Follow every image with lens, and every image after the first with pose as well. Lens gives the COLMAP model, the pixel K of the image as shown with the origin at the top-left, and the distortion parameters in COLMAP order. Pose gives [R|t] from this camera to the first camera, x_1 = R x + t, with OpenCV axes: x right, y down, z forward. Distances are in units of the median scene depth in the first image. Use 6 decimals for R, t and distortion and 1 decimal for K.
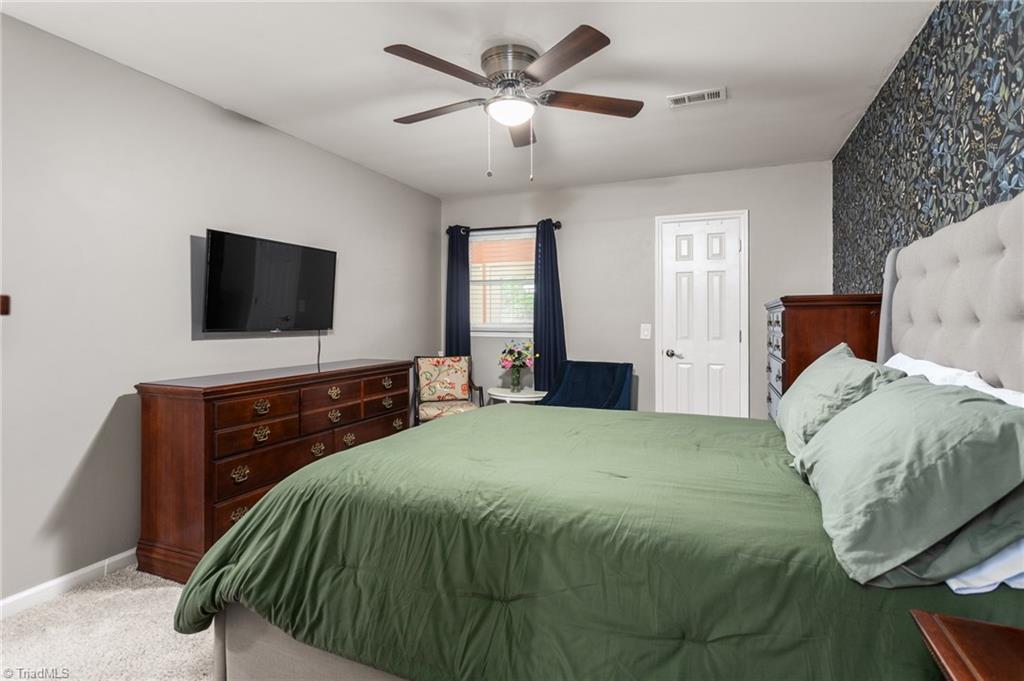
lens RADIAL K [[504.5, 0, 512.6], [0, 504.5, 323.9], [0, 0, 1]] dist [0.014585, 0.000601]
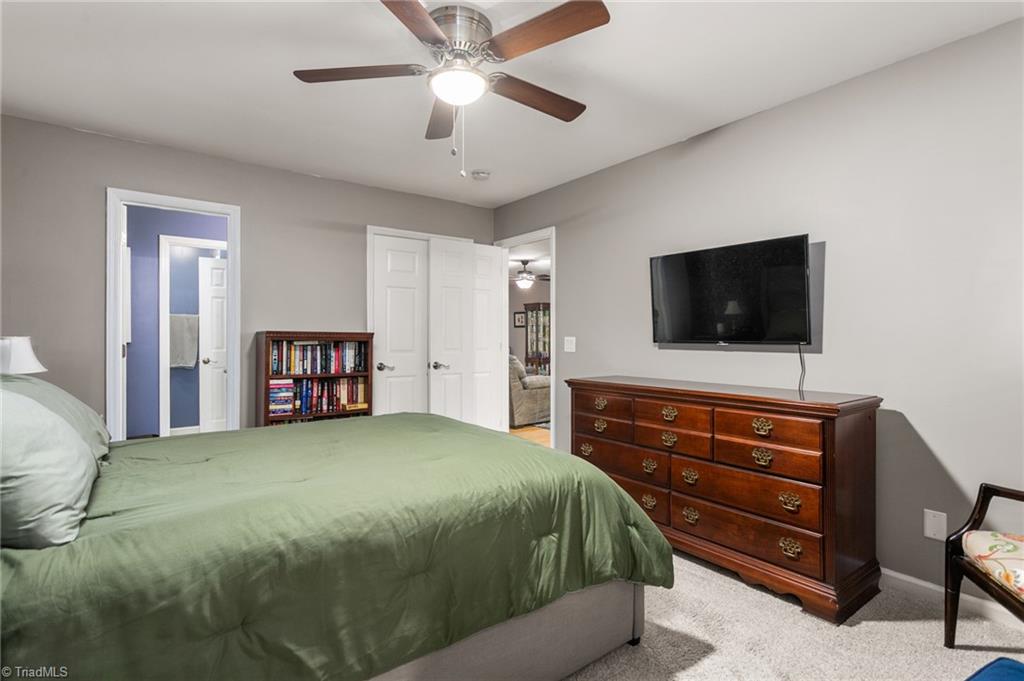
lens RADIAL K [[494.2, 0, 515.3], [0, 494.2, 334.6], [0, 0, 1]] dist [-0.000040, 0.000556]
pose [[-0.499199, 0.002699, -0.866483, 0.538767], [-0.002161, 0.999988, 0.004360, -0.006669], [0.866485, 0.004049, -0.499187, 1.190342]]
